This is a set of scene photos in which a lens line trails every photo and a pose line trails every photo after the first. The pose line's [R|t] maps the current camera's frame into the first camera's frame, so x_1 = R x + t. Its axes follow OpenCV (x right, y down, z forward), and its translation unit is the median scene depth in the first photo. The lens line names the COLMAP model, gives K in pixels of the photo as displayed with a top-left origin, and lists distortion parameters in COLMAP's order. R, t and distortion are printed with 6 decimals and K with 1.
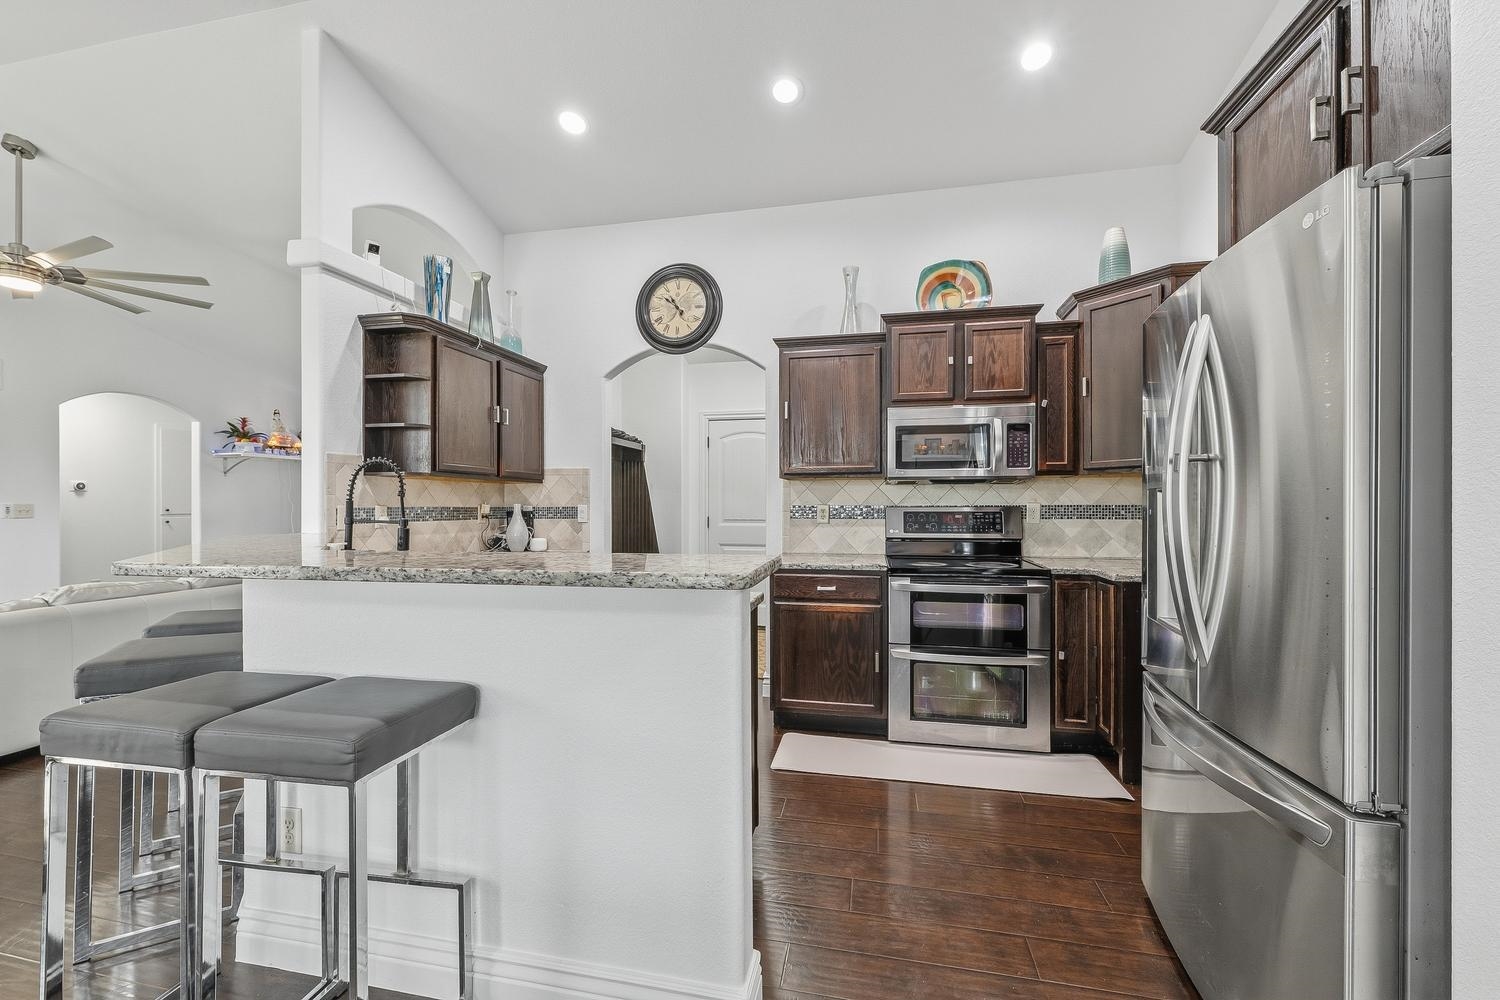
lens RADIAL K [[601.7, 0, 751.4], [0, 601.7, 505.6], [0, 0, 1]] dist [-0.000753, 0.000049]
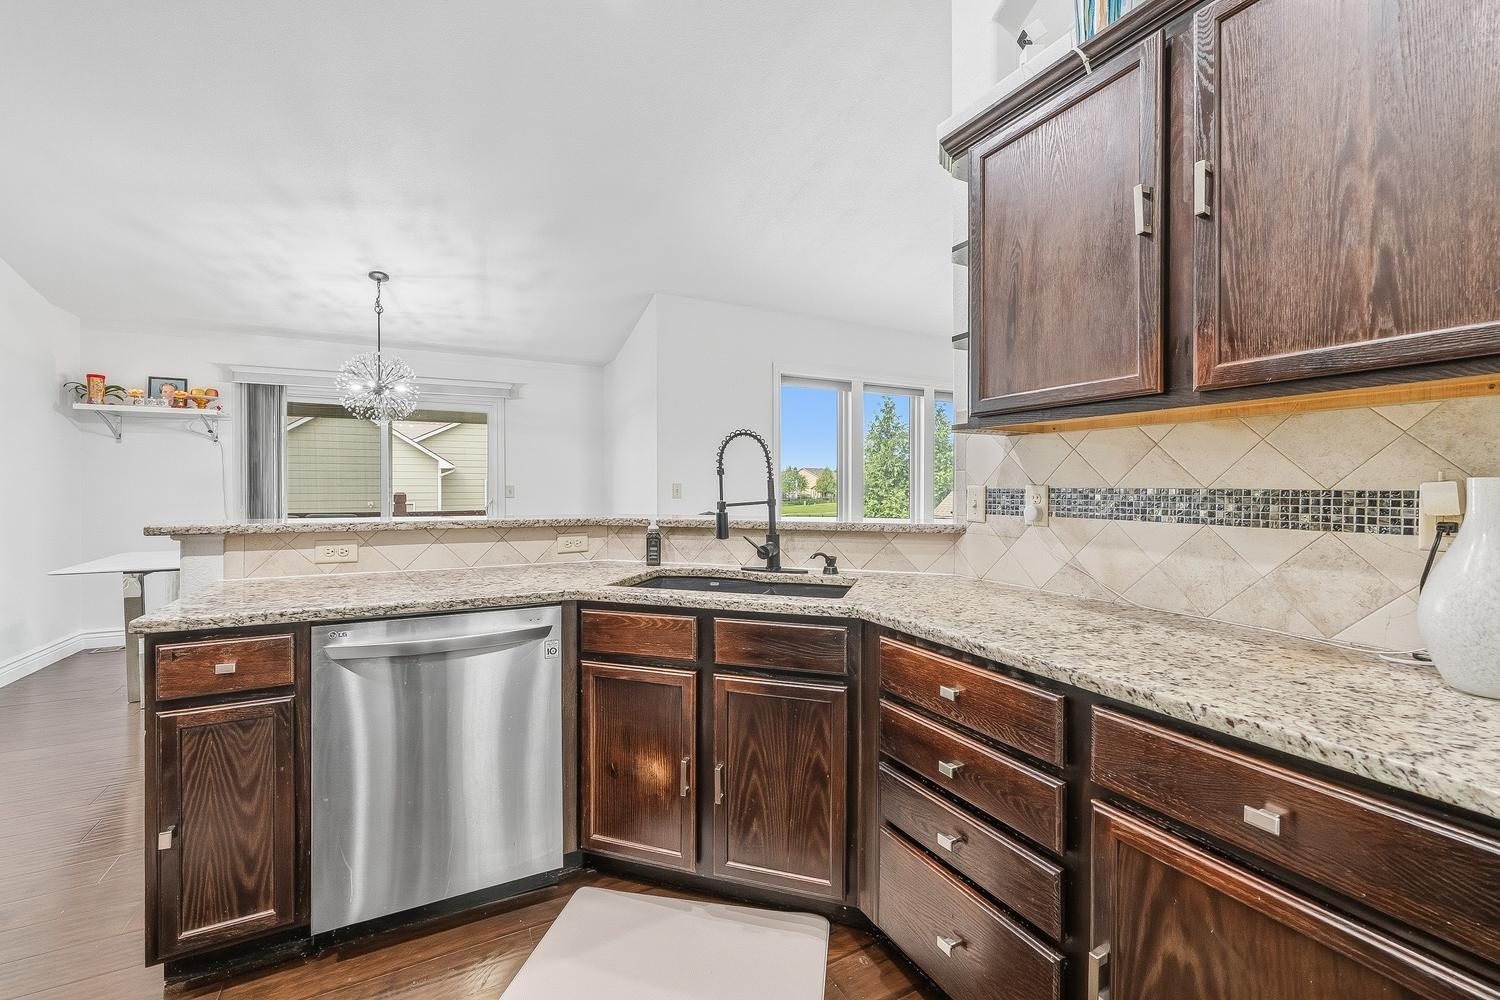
lens RADIAL K [[611.7, 0, 750.2], [0, 611.7, 489.8], [0, 0, 1]] dist [-0.000174, -0.000041]
pose [[-0.769358, 0.002616, -0.638812, -0.044348], [-0.001482, 0.999982, 0.005880, 0.000991], [0.638816, 0.005471, -0.769340, 1.180908]]
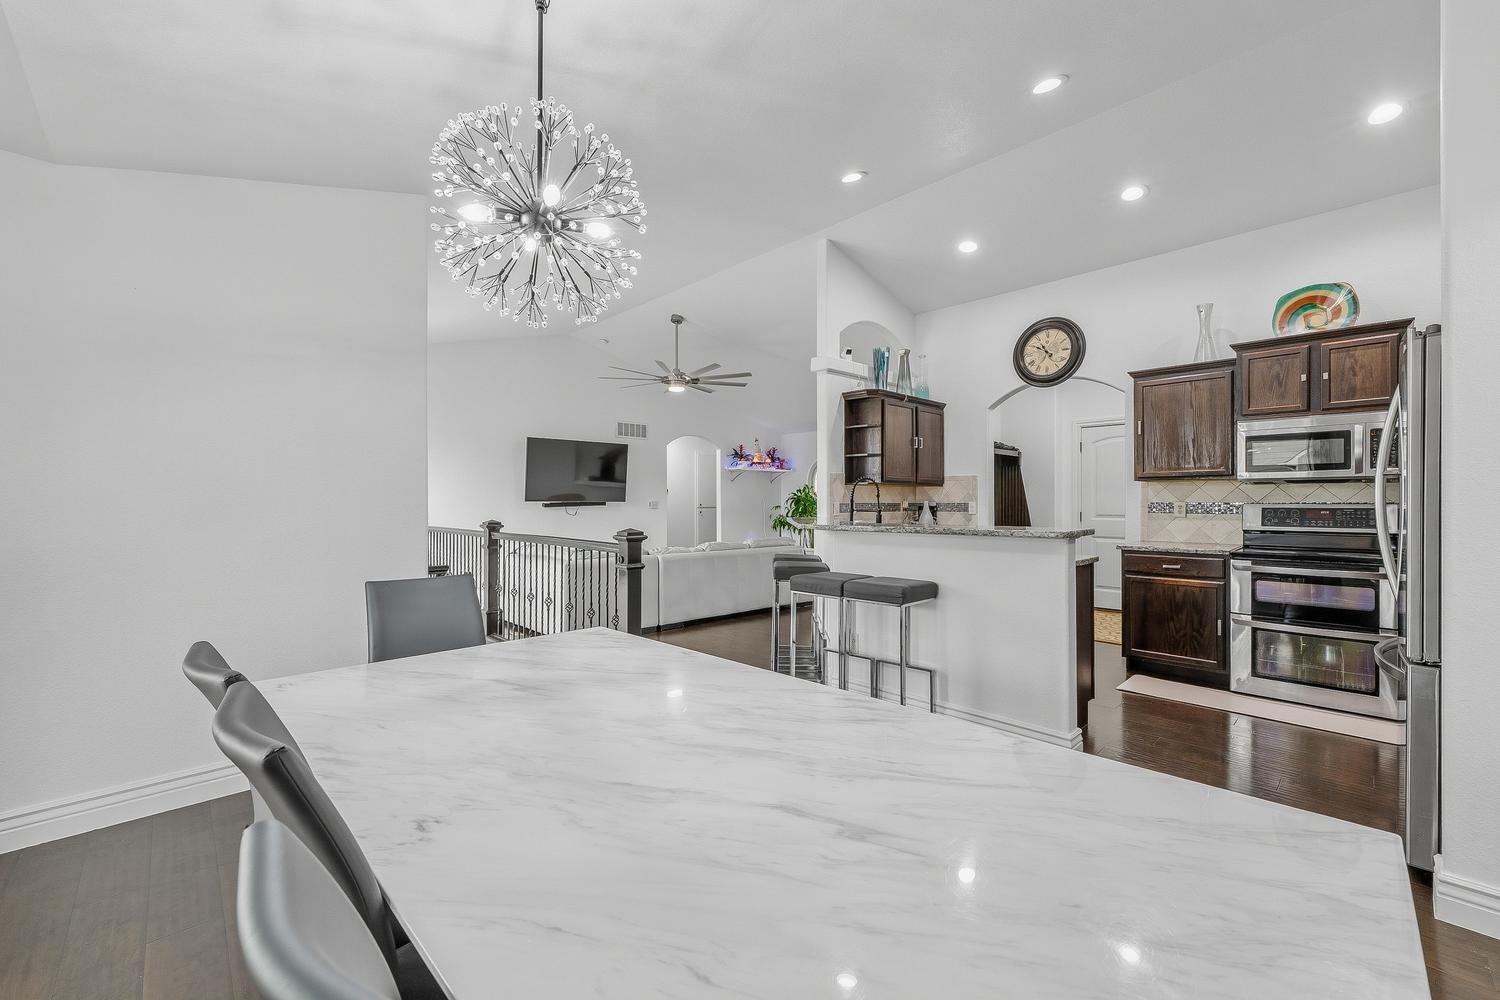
lens RADIAL K [[606.0, 0, 750.0], [0, 606.0, 500.0], [0, 0, 1]] dist [-0.000246, 0.000060]
pose [[0.825765, -0.001441, -0.564013, 0.100789], [-0.000093, 0.999996, -0.002690, -0.001611], [0.564015, 0.002273, 0.825762, -0.531034]]
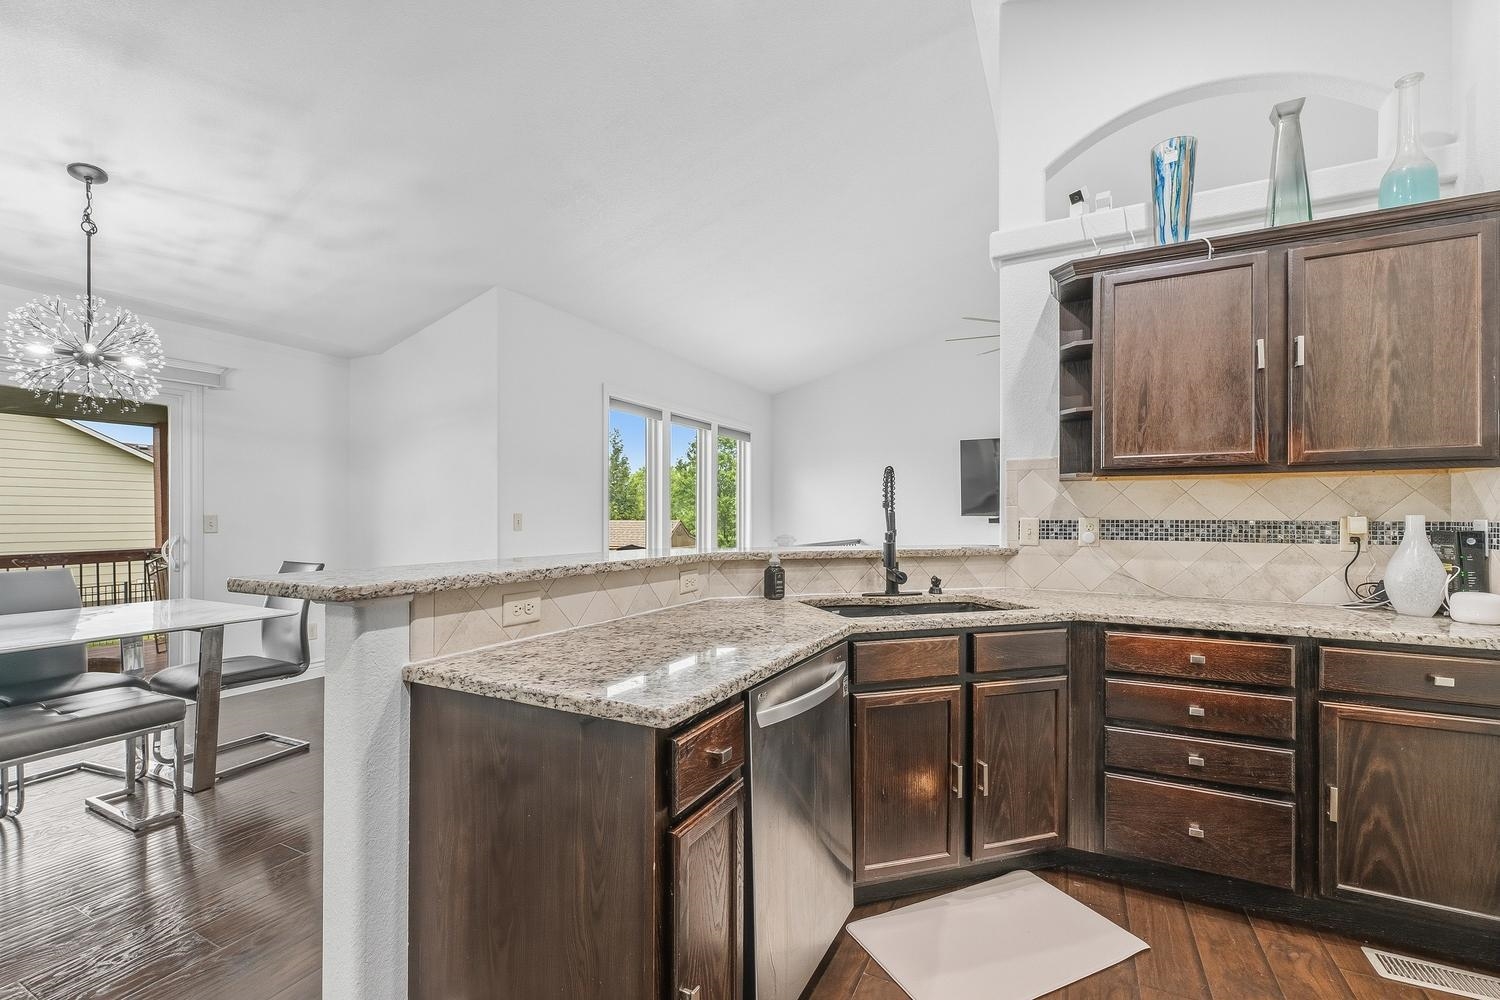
lens RADIAL K [[640.1, 0, 741.6], [0, 640.1, 514.9], [0, 0, 1]] dist [0.000623, 0.000086]
pose [[-0.269103, -0.001975, -0.963109, 0.287137], [-0.002171, 0.999997, -0.001444, -0.001258], [0.963109, 0.001703, -0.269107, 0.735402]]
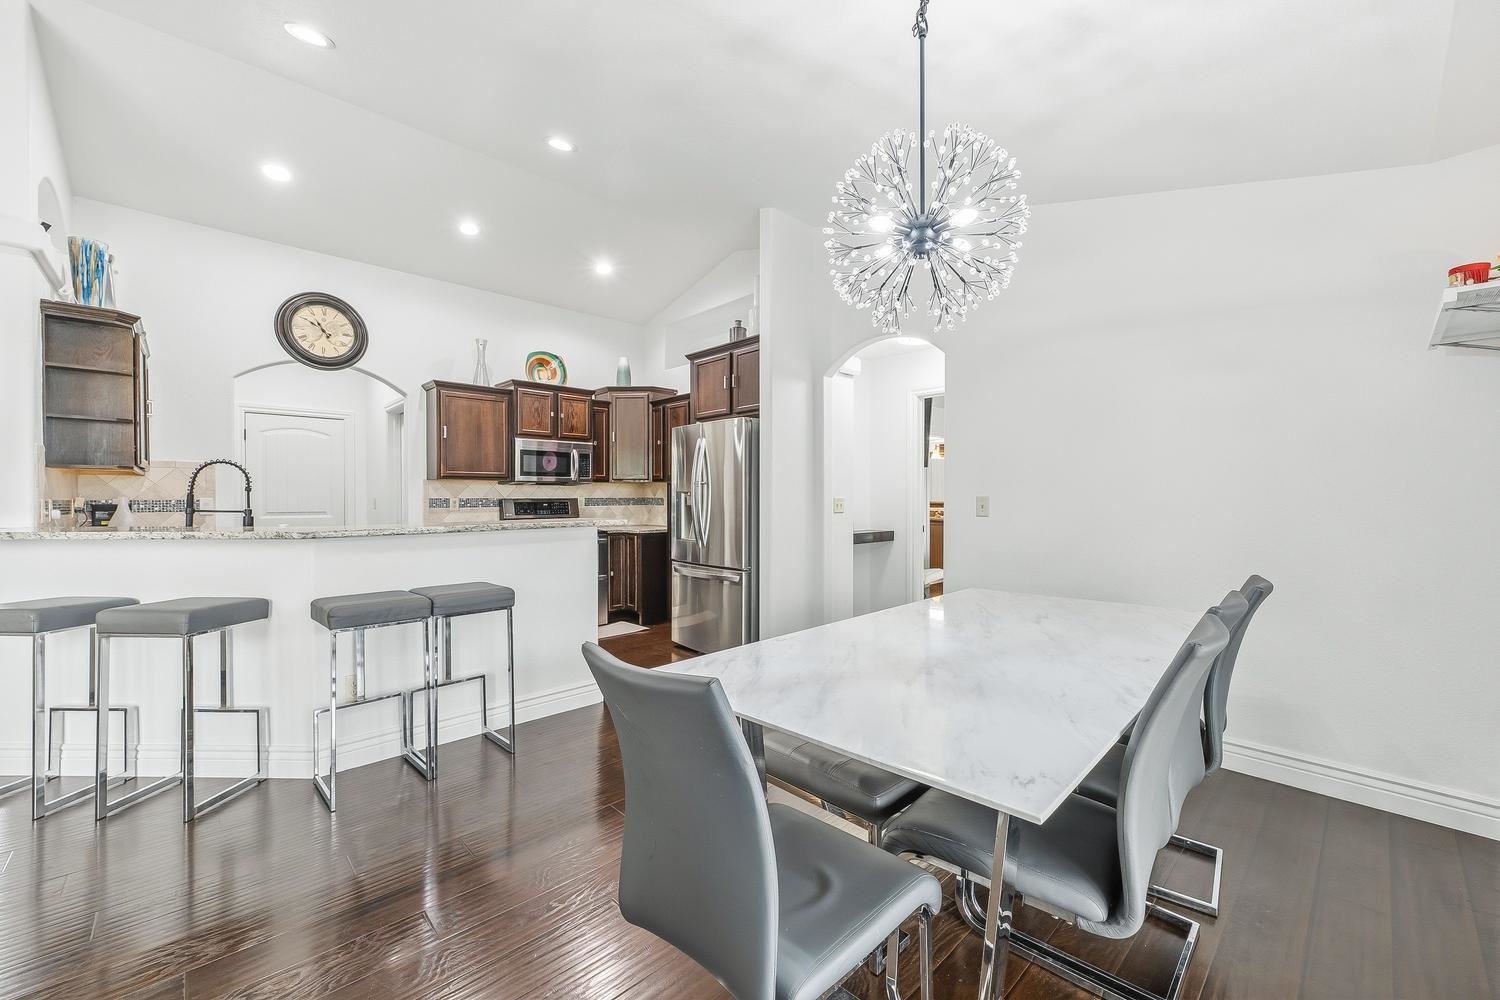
lens RADIAL K [[601.7, 0, 751.4], [0, 601.7, 505.6], [0, 0, 1]] dist [-0.000753, 0.000049]
pose [[0.561060, -0.011302, 0.827698, -0.728210], [0.001021, 0.999915, 0.012961, -0.000594], [-0.827774, -0.006427, 0.561024, -0.414294]]
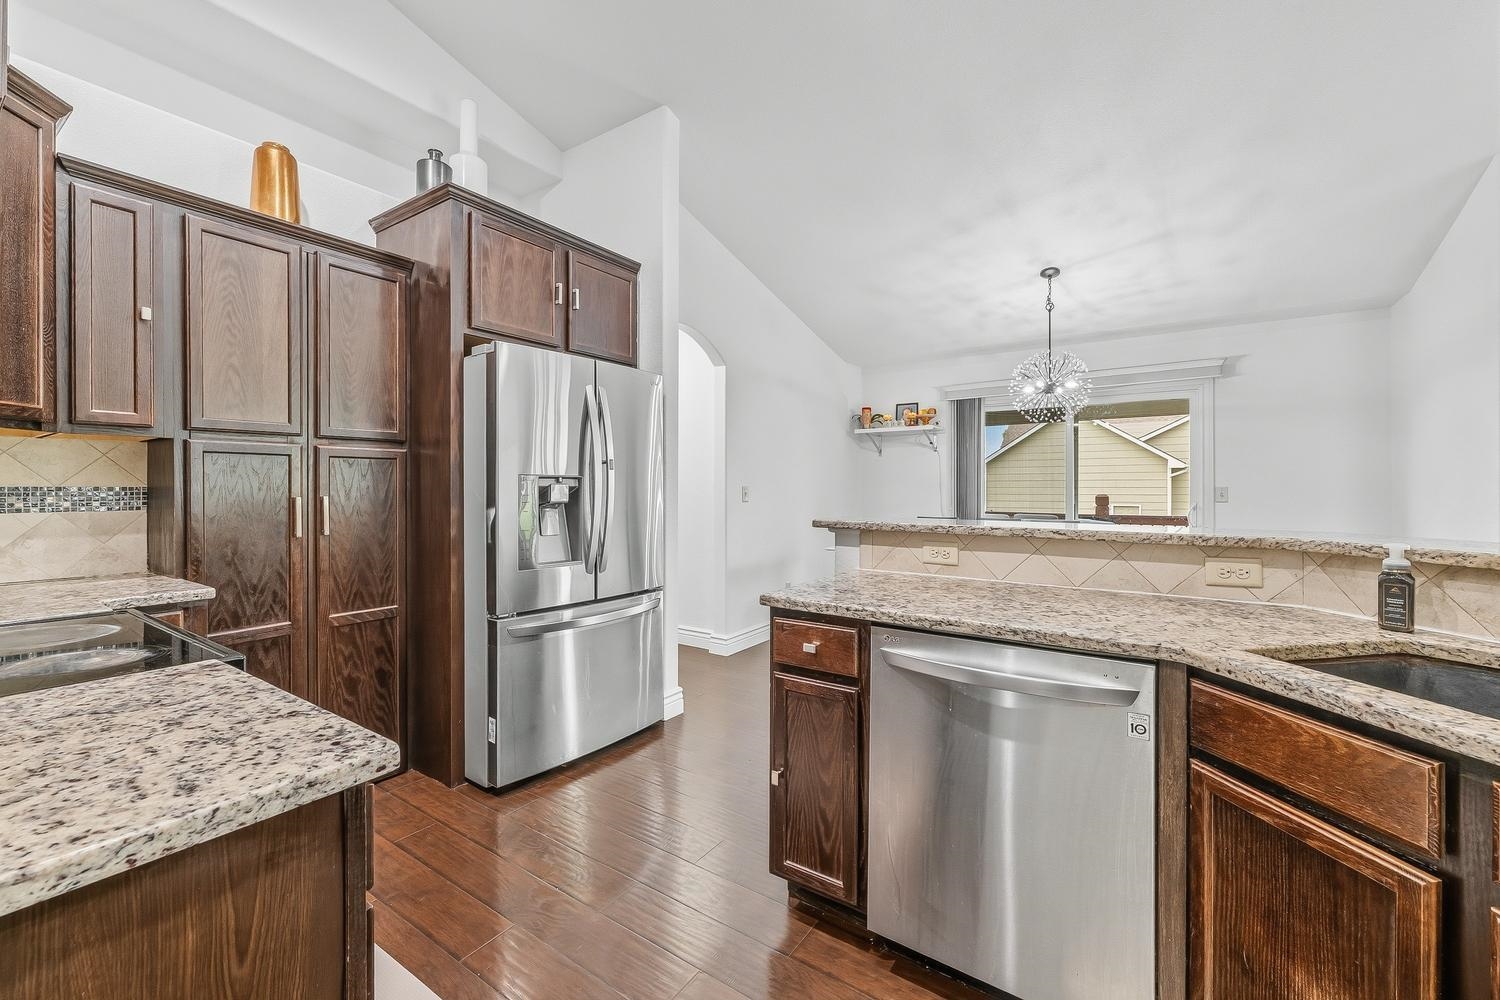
lens RADIAL K [[611.7, 0, 750.2], [0, 611.7, 489.8], [0, 0, 1]] dist [-0.000174, -0.000041]
pose [[-0.924362, -0.001211, 0.381514, -0.172645], [0.000384, 0.999992, 0.004105, 0.000660], [-0.381515, 0.003941, -0.924354, 1.089109]]
